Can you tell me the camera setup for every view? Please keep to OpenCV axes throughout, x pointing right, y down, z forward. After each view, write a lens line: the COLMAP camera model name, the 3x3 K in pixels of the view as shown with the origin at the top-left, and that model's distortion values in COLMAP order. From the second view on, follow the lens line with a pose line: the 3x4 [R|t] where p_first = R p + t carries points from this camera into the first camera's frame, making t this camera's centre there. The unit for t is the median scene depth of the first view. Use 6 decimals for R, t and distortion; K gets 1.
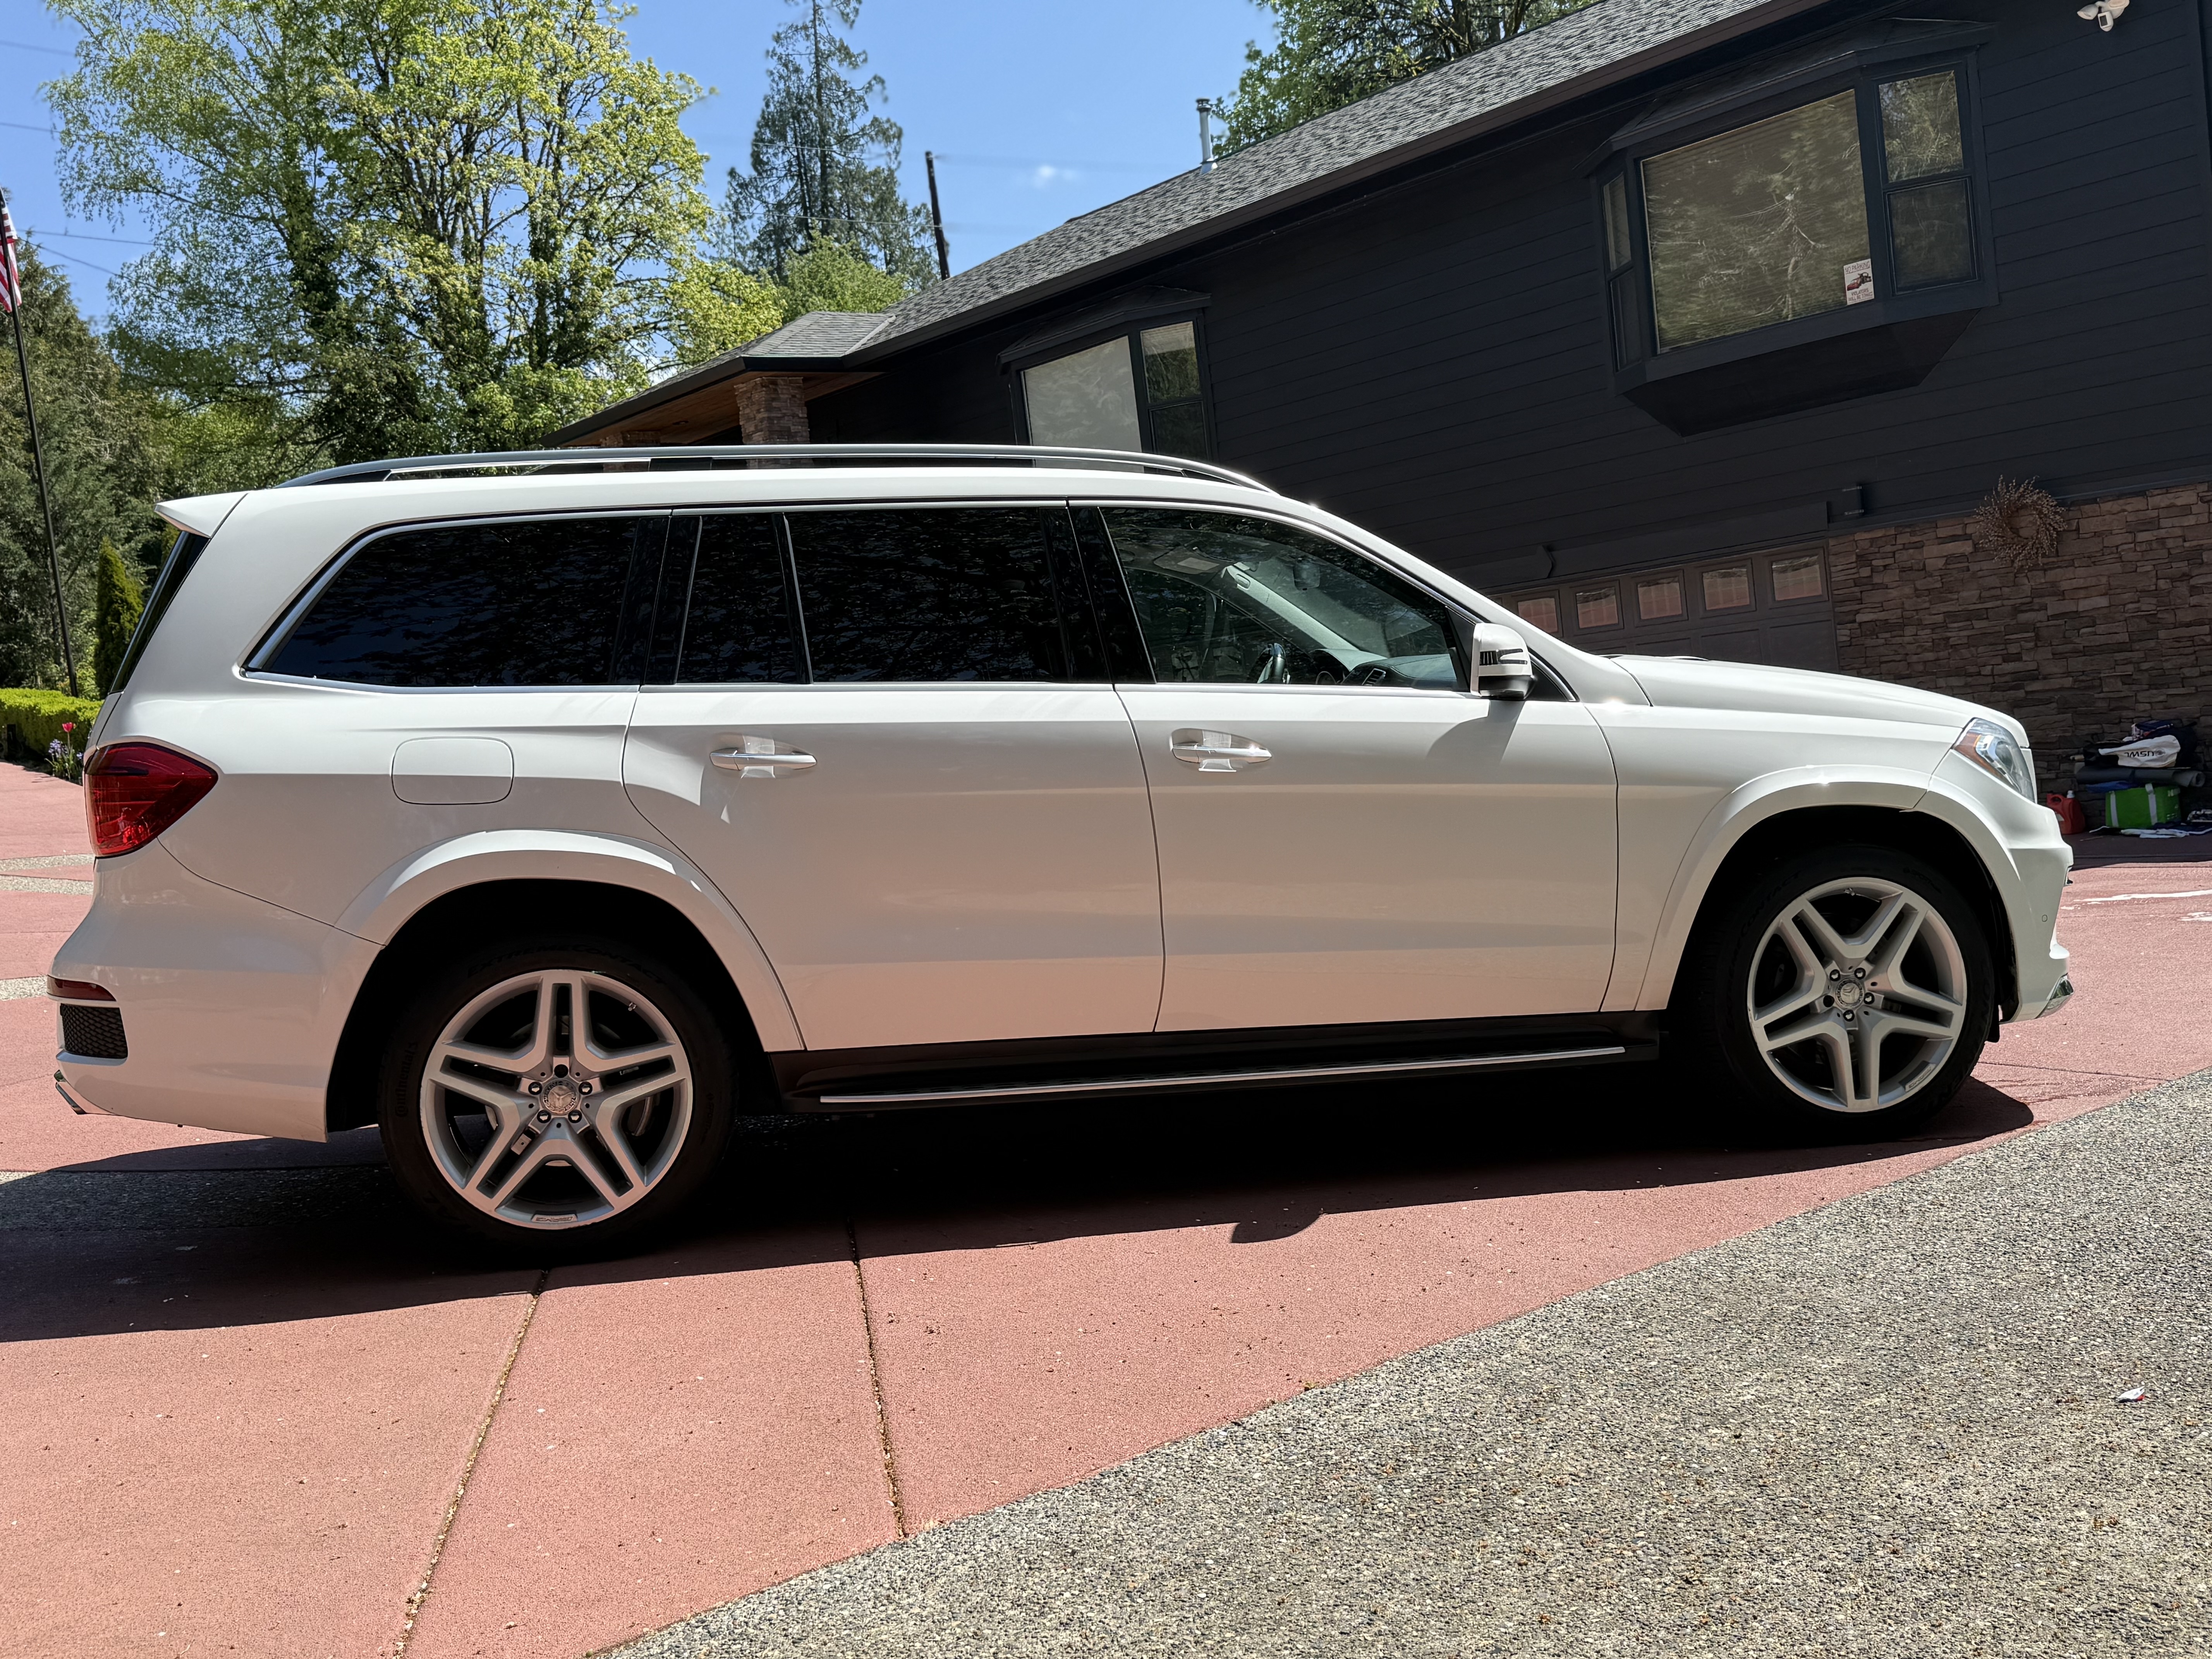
lens RADIAL K [[2072.5, 0, 1104.3], [0, 2072.5, 830.7], [0, 0, 1]] dist [0.005397, 0.000000]
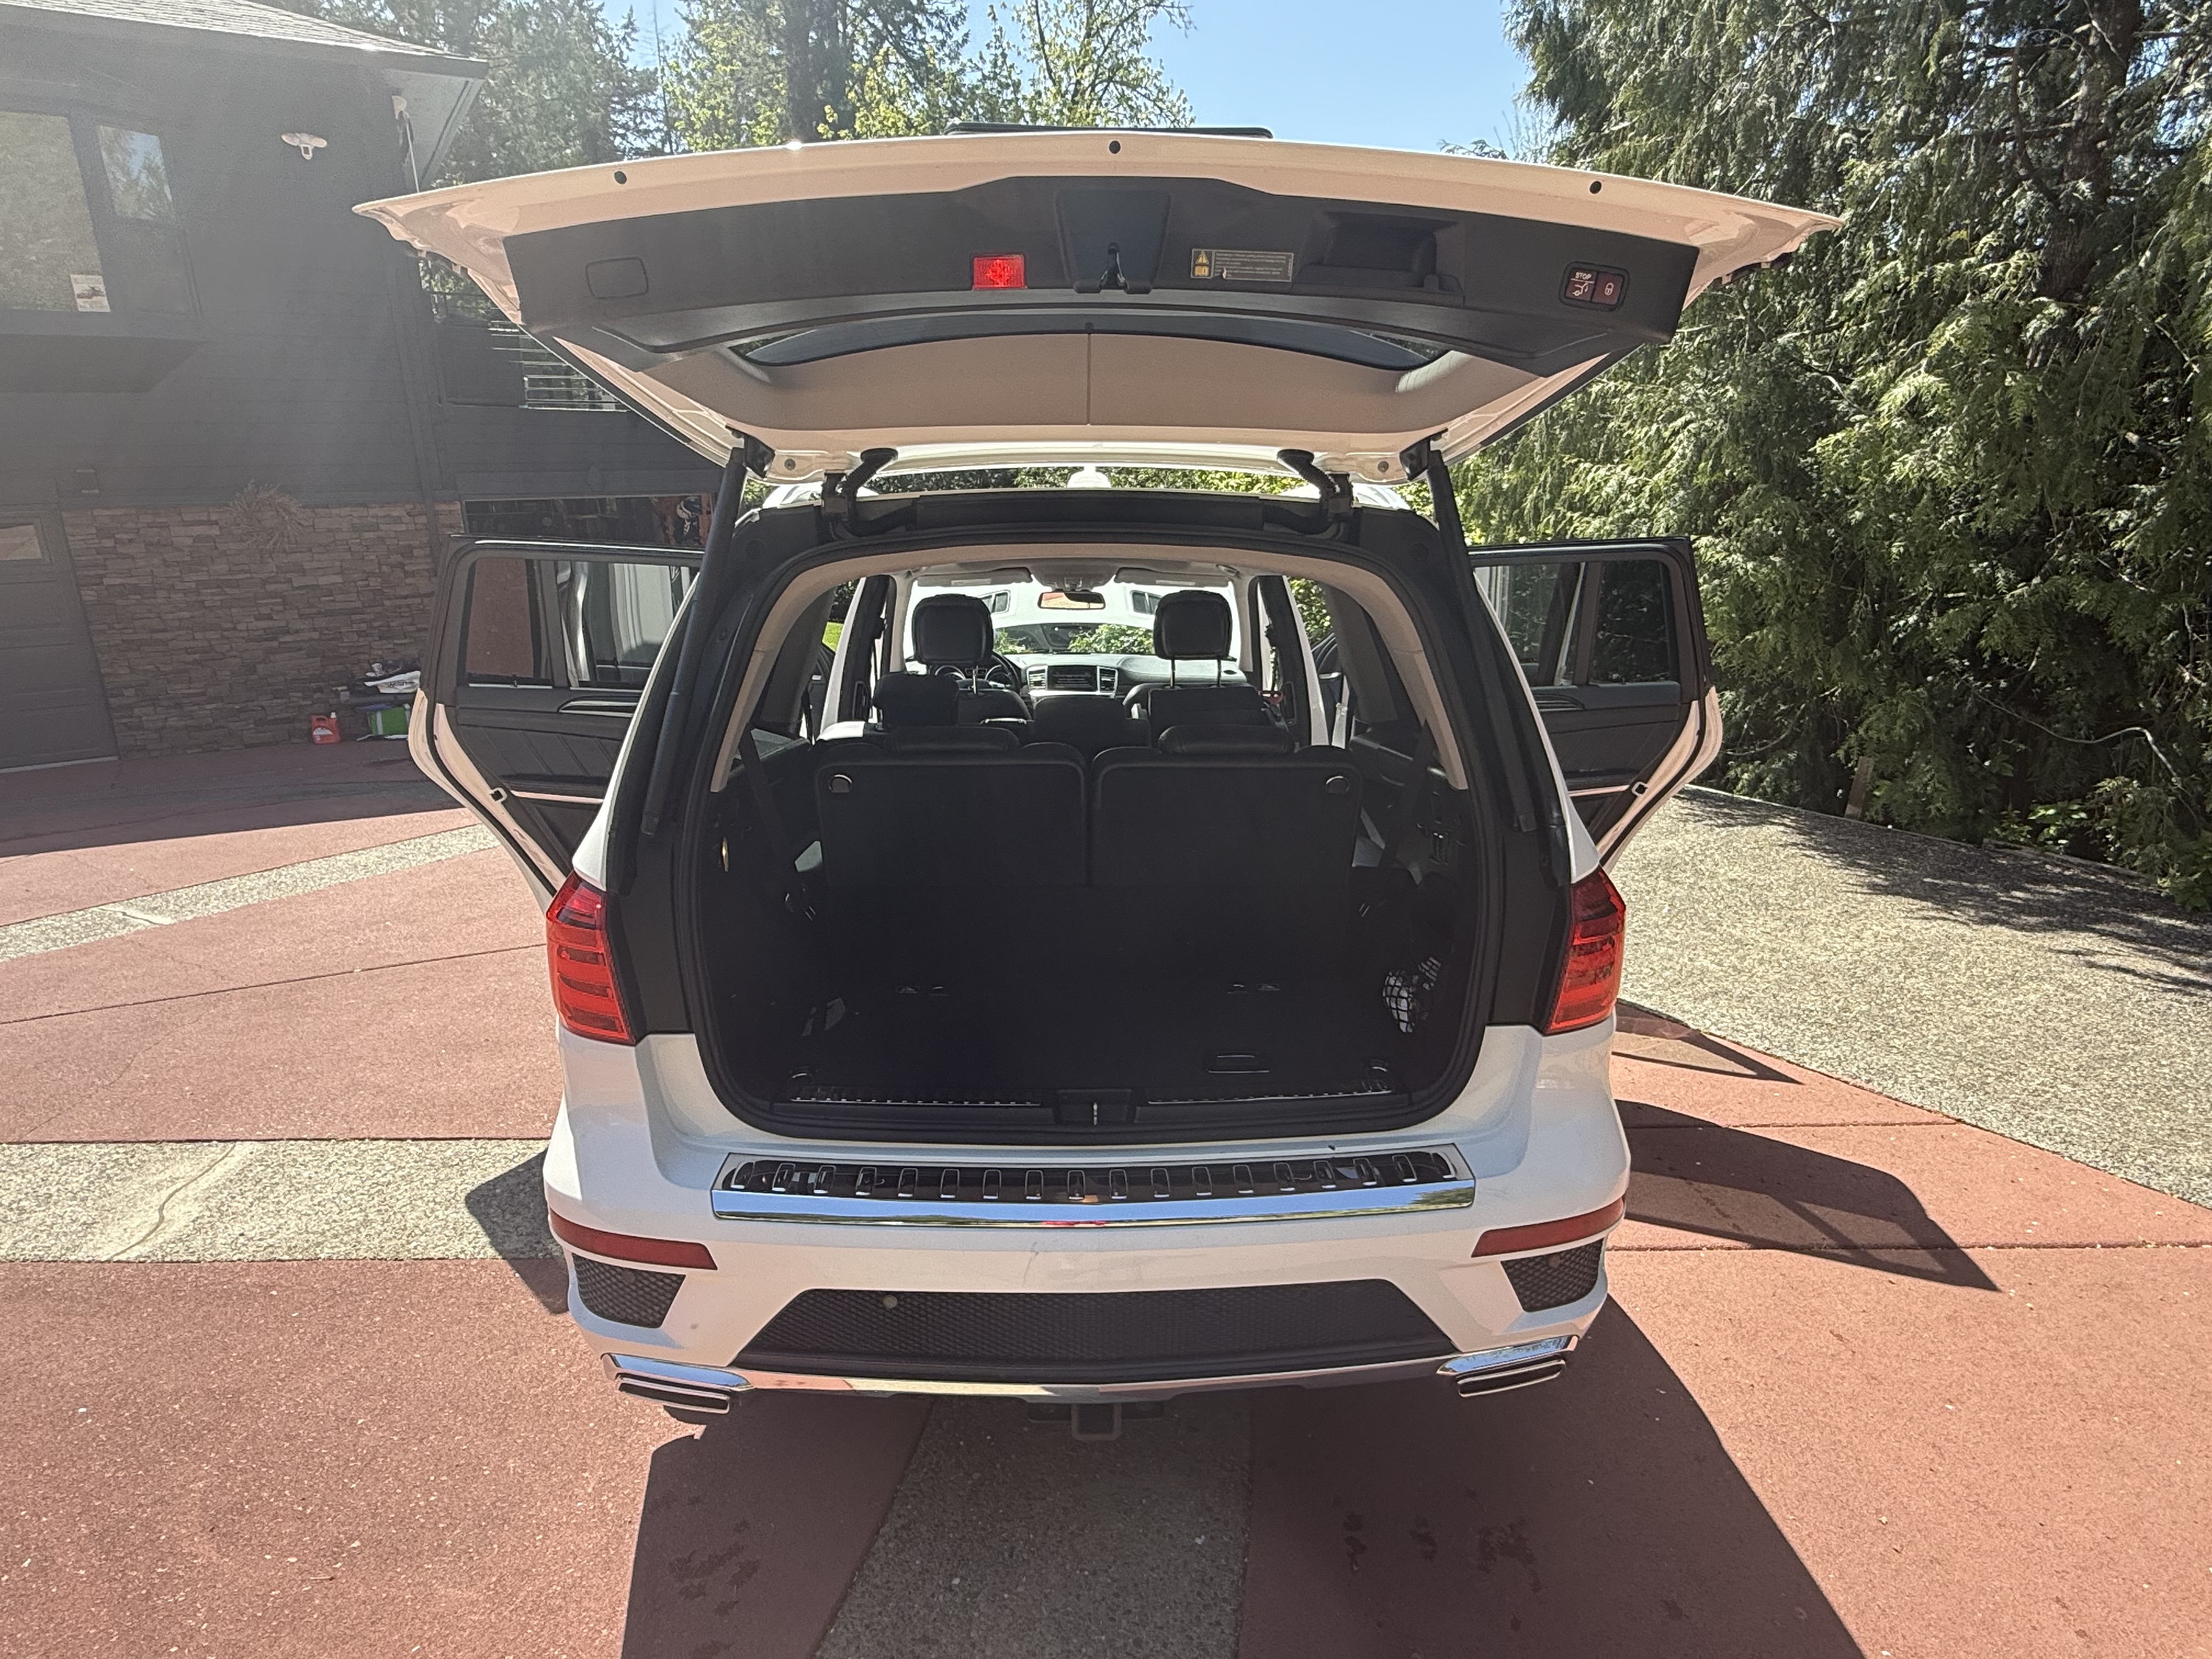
lens RADIAL K [[1219.7, 0, 1104.9], [0, 1219.7, 824.2], [0, 0, 1]] dist [-0.001125, 0.000146]
pose [[0.155215, -0.151010, 0.976271, -0.279281], [0.069676, 0.987460, 0.141663, -0.025023], [-0.985421, 0.046035, 0.163790, 0.342872]]
